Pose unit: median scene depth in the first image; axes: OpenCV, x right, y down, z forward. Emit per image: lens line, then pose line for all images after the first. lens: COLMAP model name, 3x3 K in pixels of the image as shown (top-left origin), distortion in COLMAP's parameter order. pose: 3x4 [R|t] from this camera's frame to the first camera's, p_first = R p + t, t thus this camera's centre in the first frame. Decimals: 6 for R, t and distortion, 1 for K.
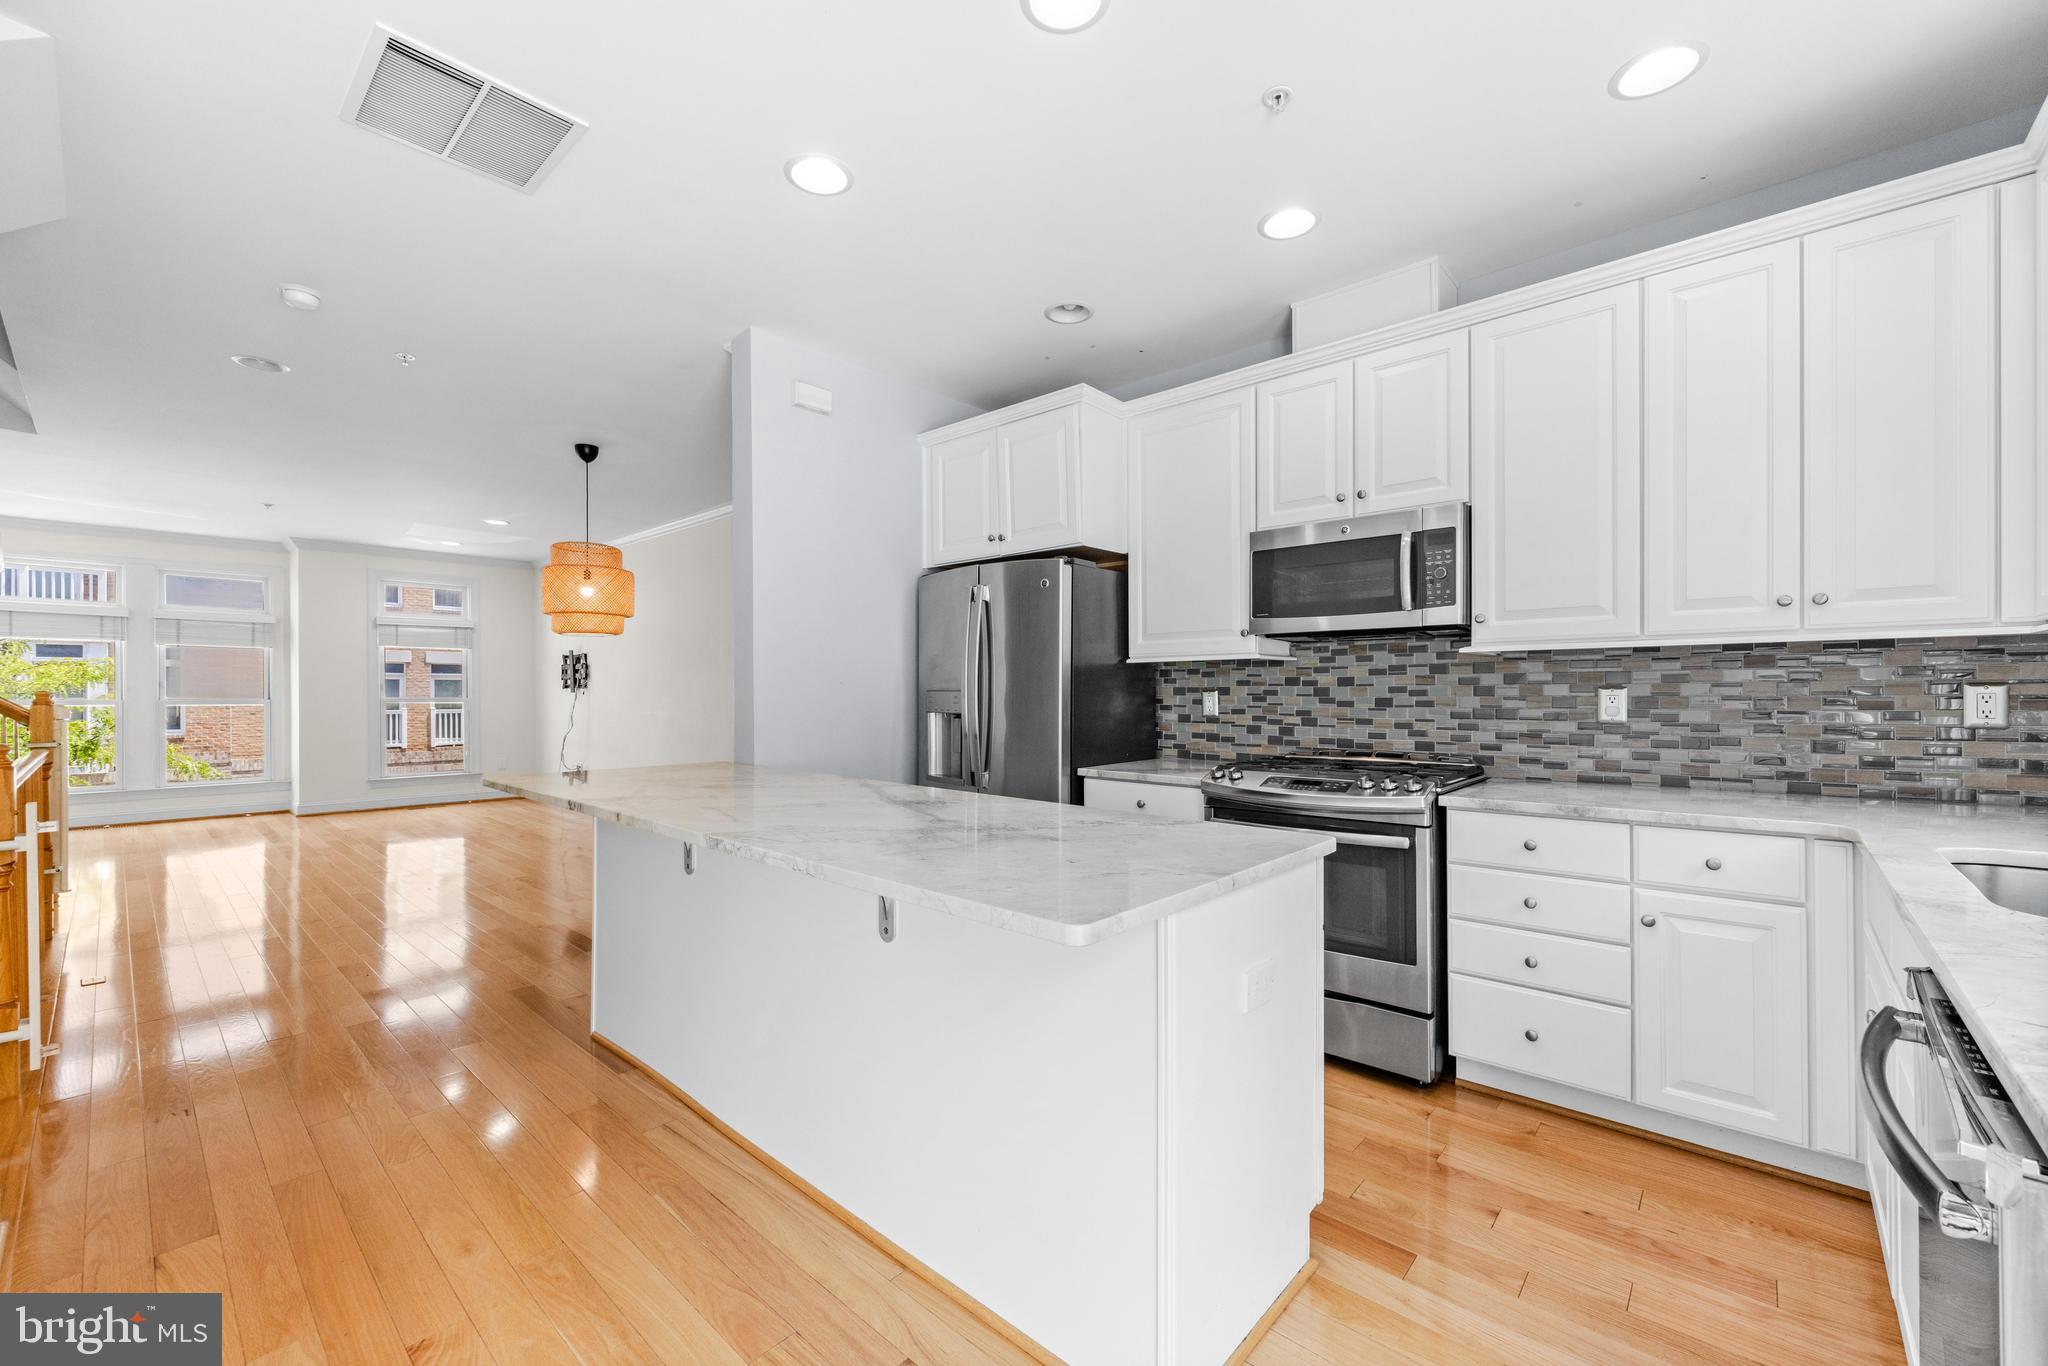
lens RADIAL K [[820.3, 0, 1027.3], [0, 820.3, 696.0], [0, 0, 1]] dist [-0.003070, -0.000546]
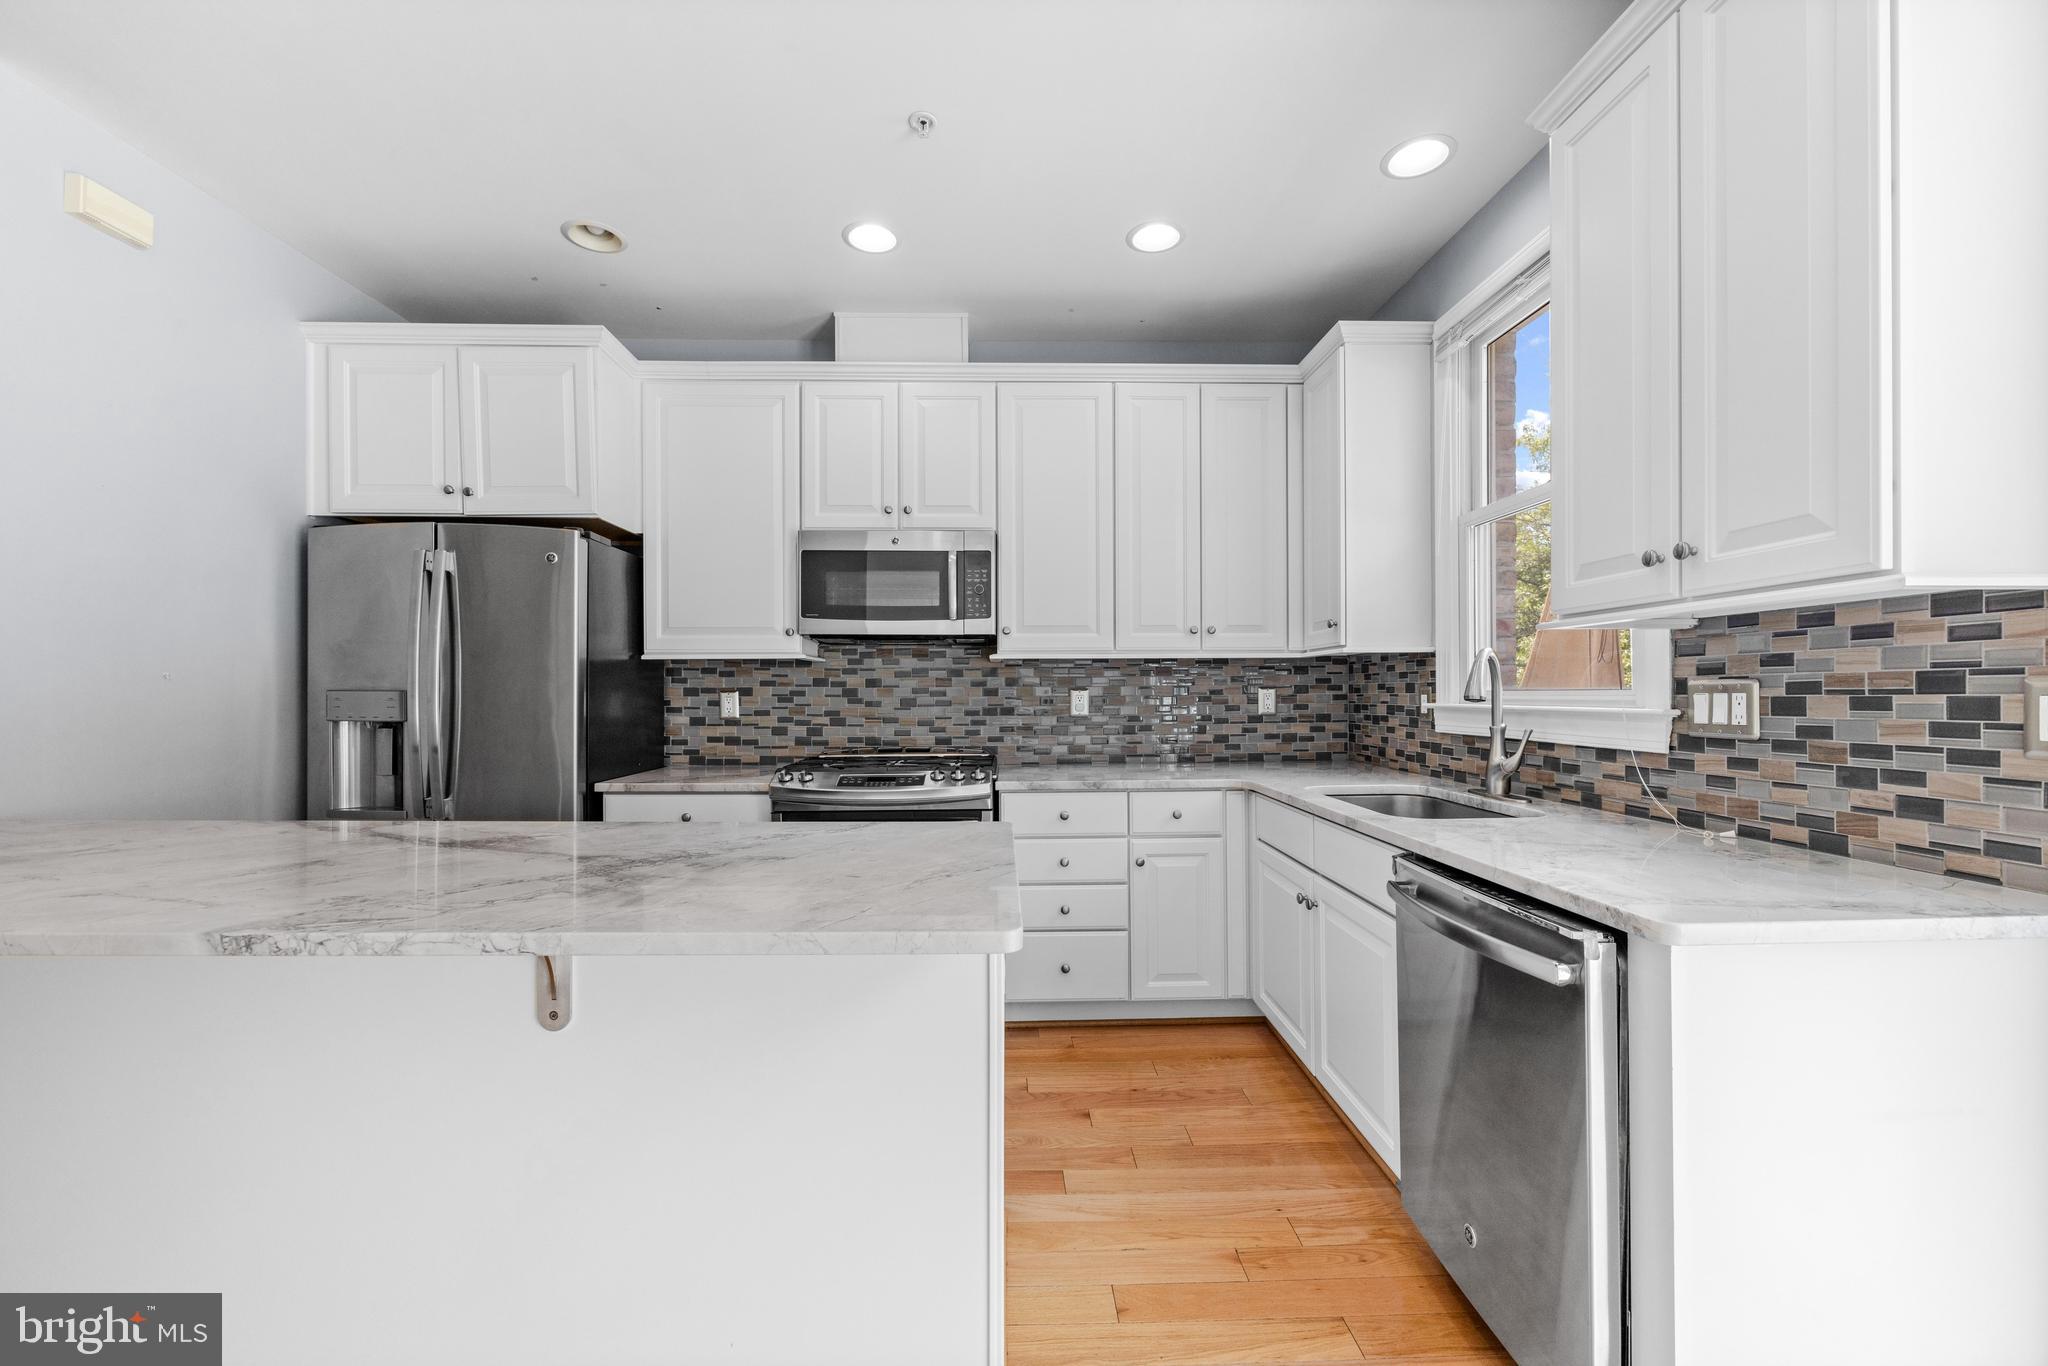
lens RADIAL K [[820.3, 0, 1018.1], [0, 820.3, 696.1], [0, 0, 1]] dist [-0.003070, -0.000546]
pose [[0.728522, -0.001451, 0.685021, -0.195514], [0.003614, 0.999992, -0.001725, 0.001936], [-0.685013, 0.003732, 0.728521, 0.095449]]
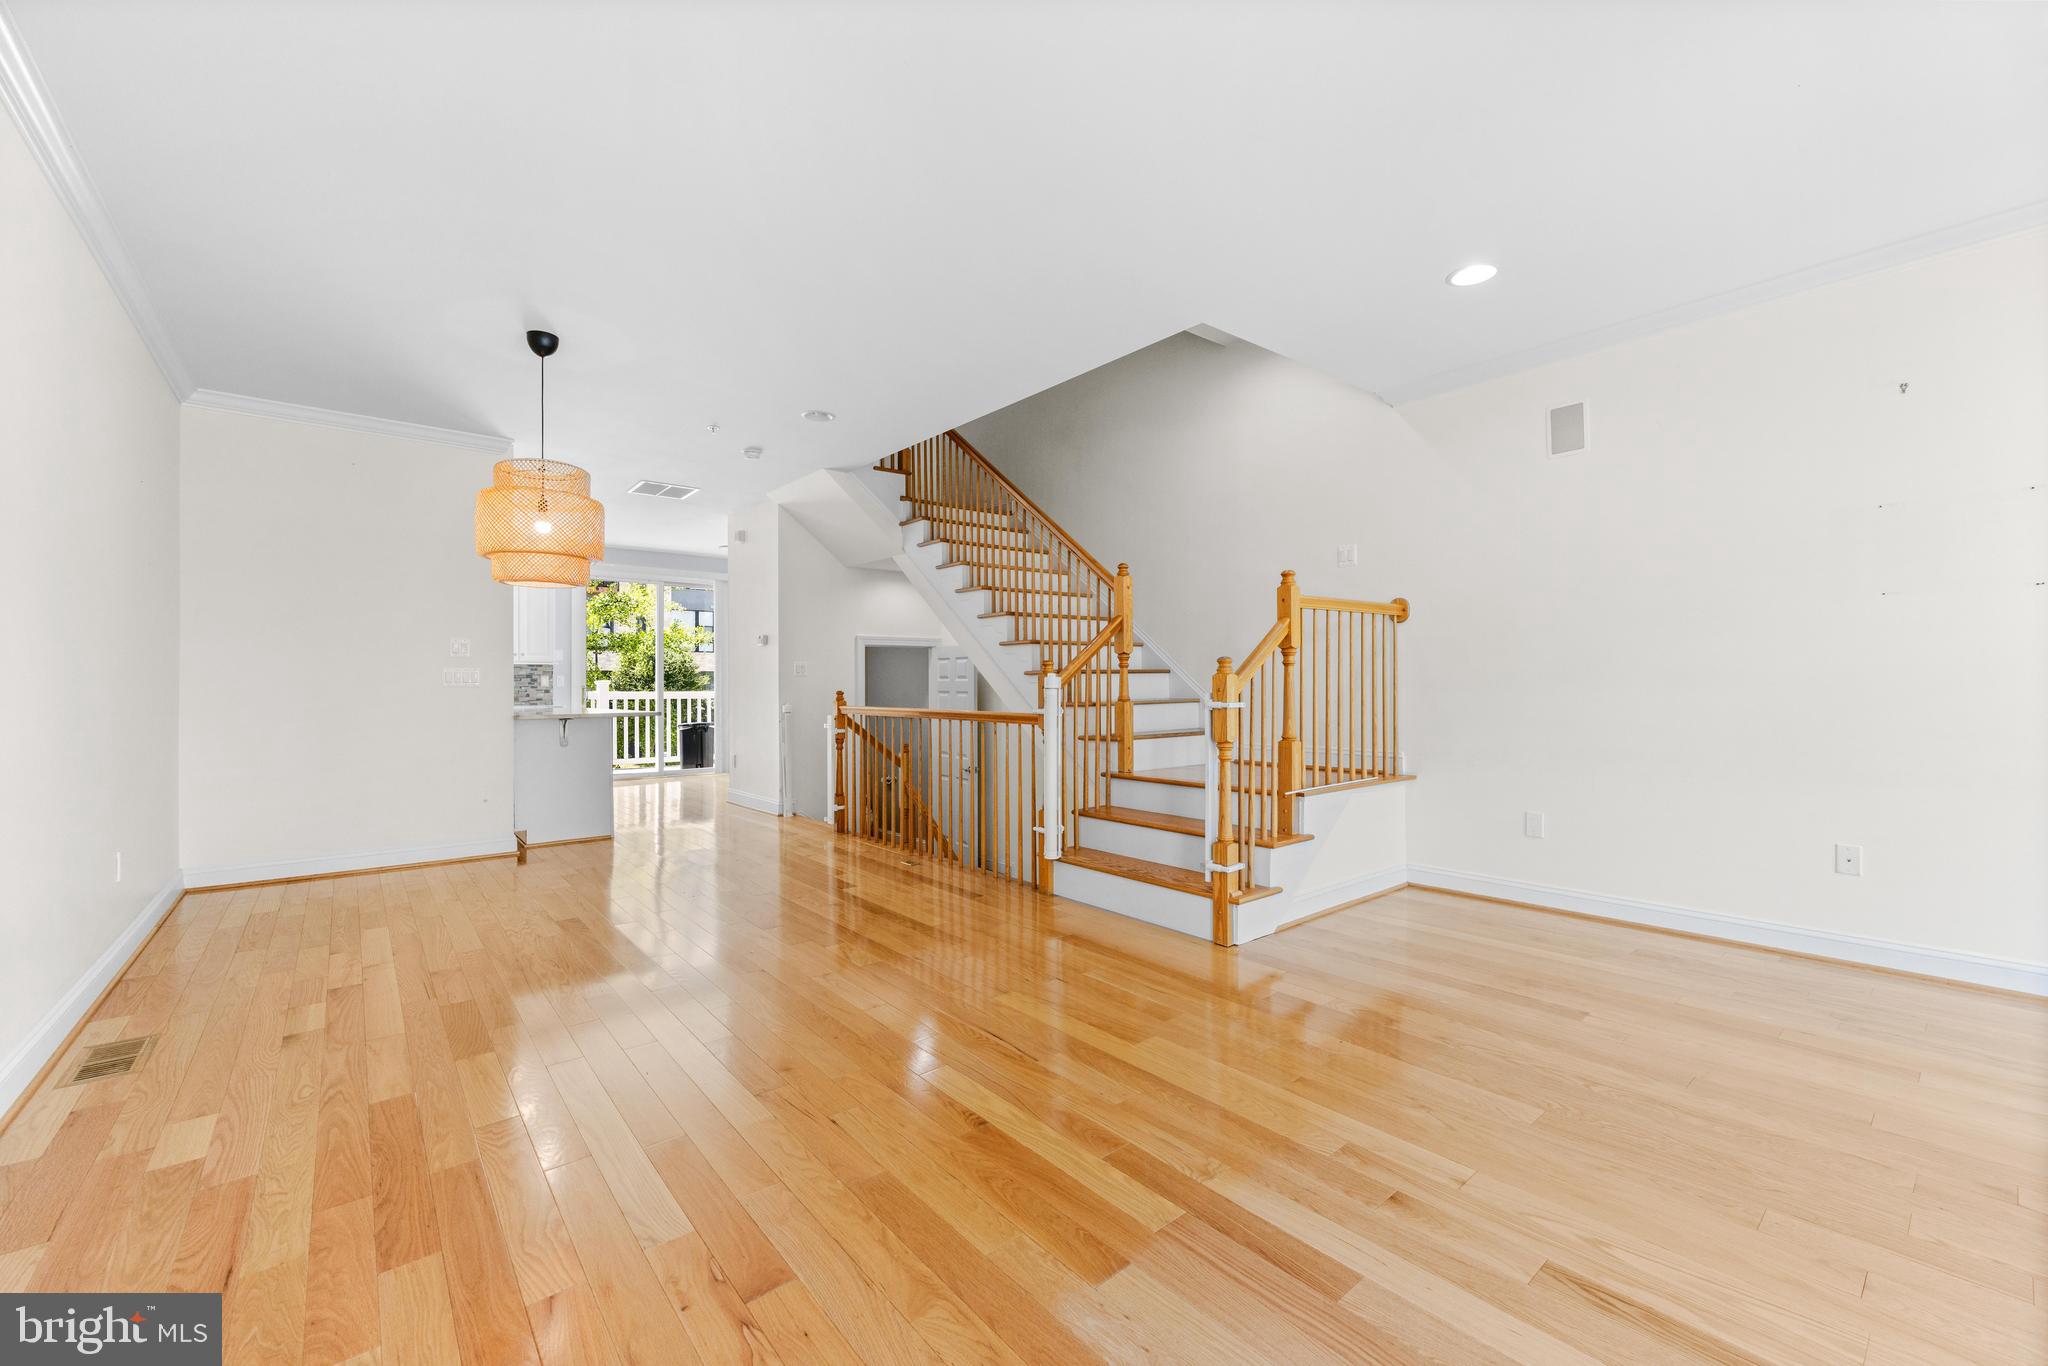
lens RADIAL K [[820.3, 0, 1007.4], [0, 820.3, 680.3], [0, 0, 1]] dist [-0.003070, -0.000546]
pose [[-0.986168, 0.008168, 0.165549, -1.564190], [0.007993, 0.999967, -0.001723, 0.025686], [-0.165558, -0.000376, -0.986200, 2.420158]]
